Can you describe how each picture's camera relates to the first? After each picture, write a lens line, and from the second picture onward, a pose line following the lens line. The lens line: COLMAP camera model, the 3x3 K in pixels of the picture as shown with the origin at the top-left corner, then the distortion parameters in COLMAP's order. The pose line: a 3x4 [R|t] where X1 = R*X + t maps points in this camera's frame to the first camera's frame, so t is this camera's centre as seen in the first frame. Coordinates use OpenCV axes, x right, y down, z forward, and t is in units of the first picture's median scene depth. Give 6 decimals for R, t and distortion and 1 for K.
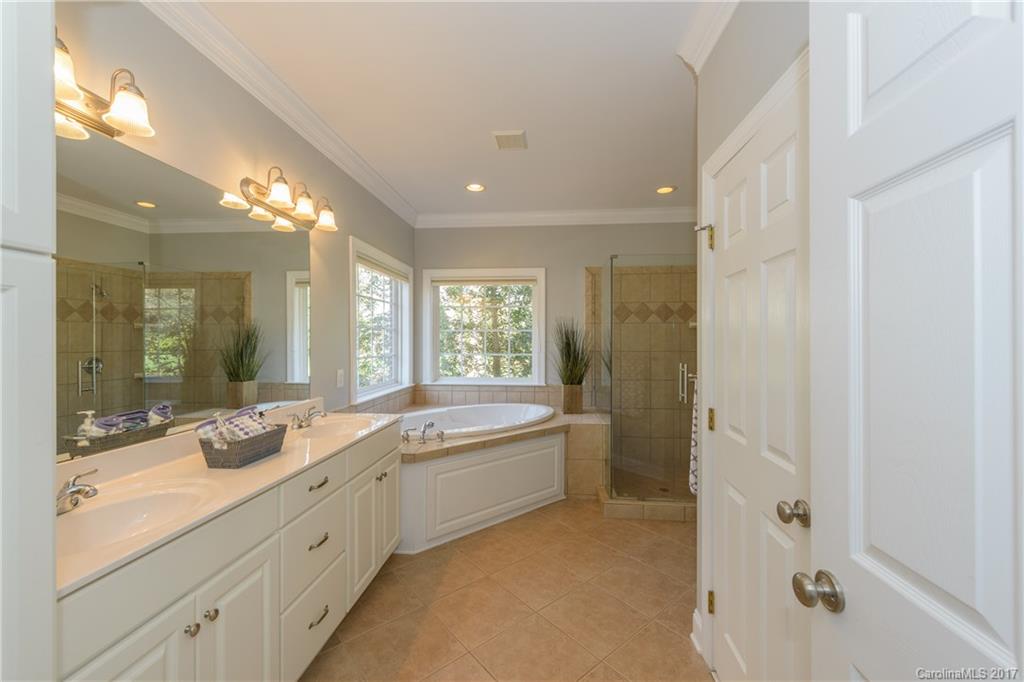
lens RADIAL K [[396.1, 0, 512.0], [0, 396.1, 341.0], [0, 0, 1]] dist [-0.000777, -0.000072]
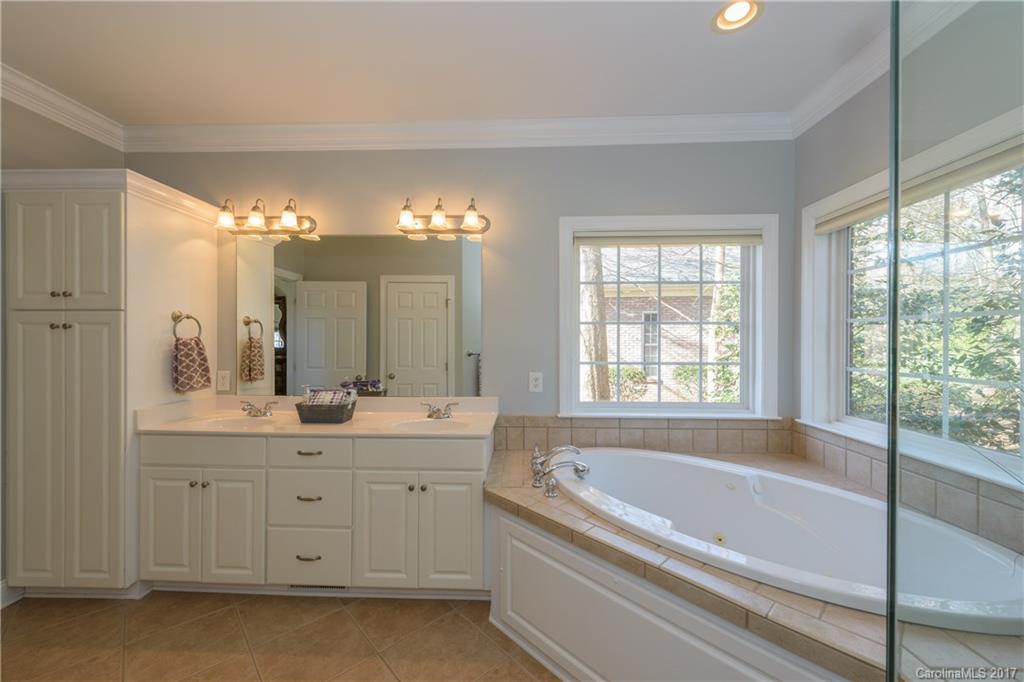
lens RADIAL K [[396.1, 0, 512.0], [0, 396.1, 341.0], [0, 0, 1]] dist [-0.000777, -0.000072]
pose [[0.049603, 0.003364, -0.998763, 0.582369], [0.008939, 0.999953, 0.003812, -0.011116], [0.998729, -0.009117, 0.049571, 1.121400]]
